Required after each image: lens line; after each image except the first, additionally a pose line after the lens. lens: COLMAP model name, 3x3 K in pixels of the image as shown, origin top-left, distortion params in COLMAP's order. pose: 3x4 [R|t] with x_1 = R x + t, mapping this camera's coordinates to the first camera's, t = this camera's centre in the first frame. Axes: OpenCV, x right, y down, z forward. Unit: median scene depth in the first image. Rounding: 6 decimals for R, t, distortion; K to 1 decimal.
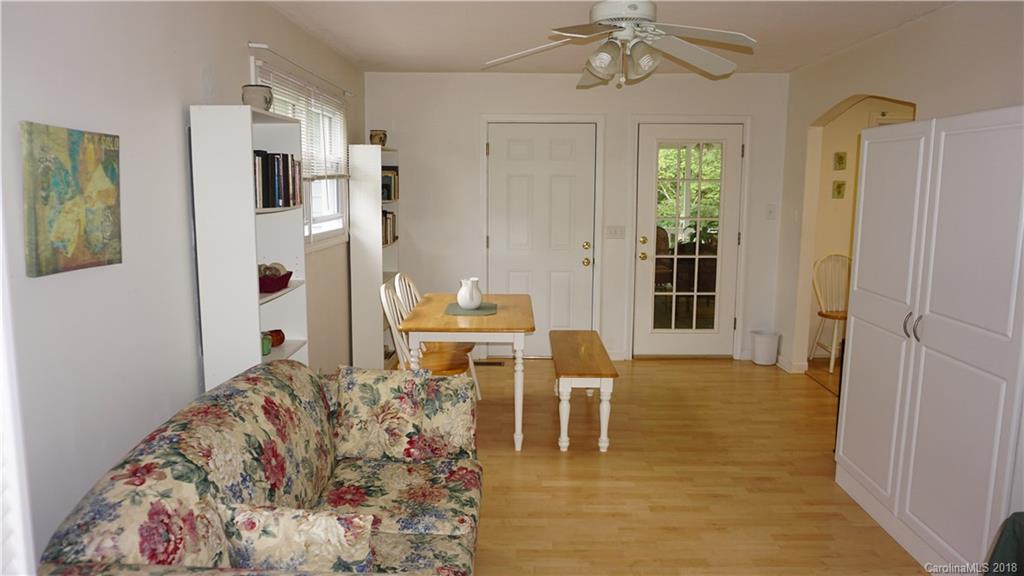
lens RADIAL K [[694.6, 0, 511.3], [0, 694.6, 284.9], [0, 0, 1]] dist [-0.015648, -0.000728]
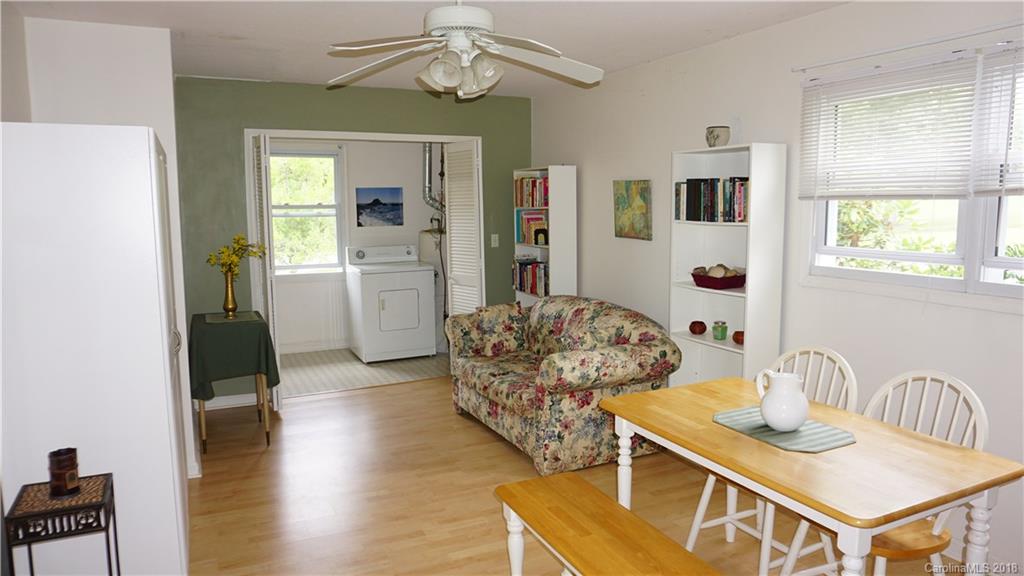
lens RADIAL K [[694.6, 0, 512.3], [0, 694.6, 284.7], [0, 0, 1]] dist [-0.015648, -0.000728]
pose [[-0.897152, 0.057330, -0.437986, 0.772443], [-0.057483, 0.967958, 0.244446, -0.414451], [0.437966, 0.244482, -0.865110, 2.825651]]
